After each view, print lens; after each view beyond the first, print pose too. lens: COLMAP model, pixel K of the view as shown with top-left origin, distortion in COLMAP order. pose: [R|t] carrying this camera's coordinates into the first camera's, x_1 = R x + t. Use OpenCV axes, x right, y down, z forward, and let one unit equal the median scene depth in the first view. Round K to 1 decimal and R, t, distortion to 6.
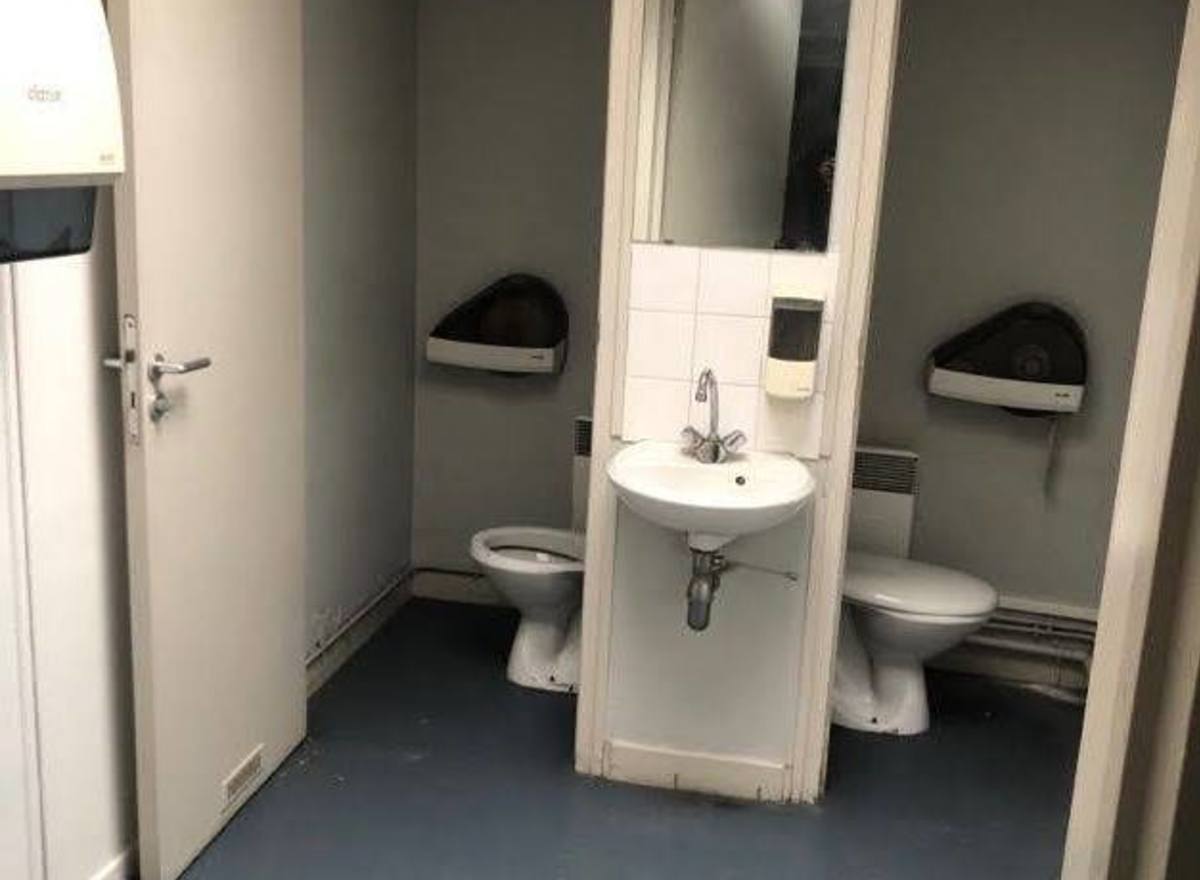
lens RADIAL K [[1281.0, 0, 600.0], [0, 1281.0, 440.0], [0, 0, 1]] dist [0.272136, 0.002056]
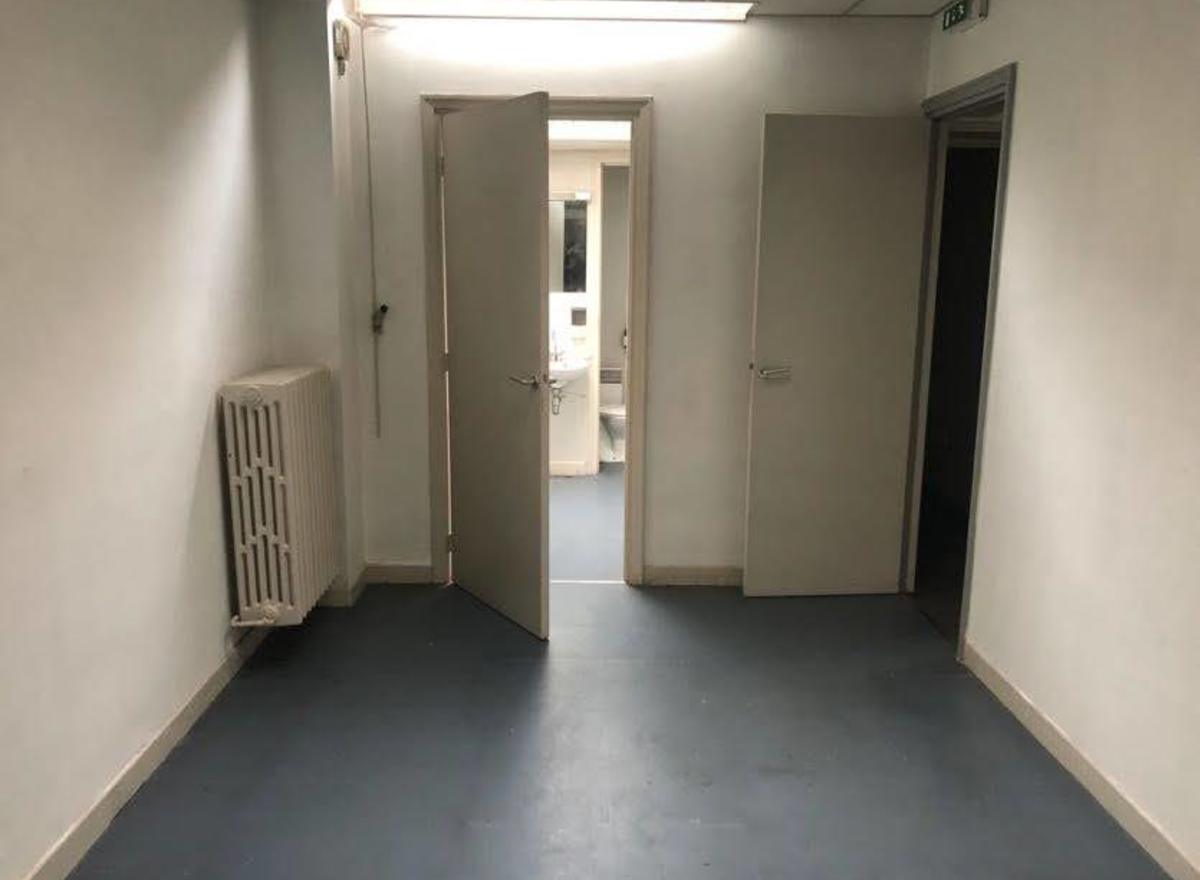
lens RADIAL K [[1015.0, 0, 600.1], [0, 1015.0, 467.5], [0, 0, 1]] dist [0.097428, 0.002217]
pose [[0.978155, -0.082662, 0.190737, -0.279607], [0.088420, 0.995843, -0.021864, 0.314221], [-0.188137, 0.038252, 0.981398, -1.339154]]
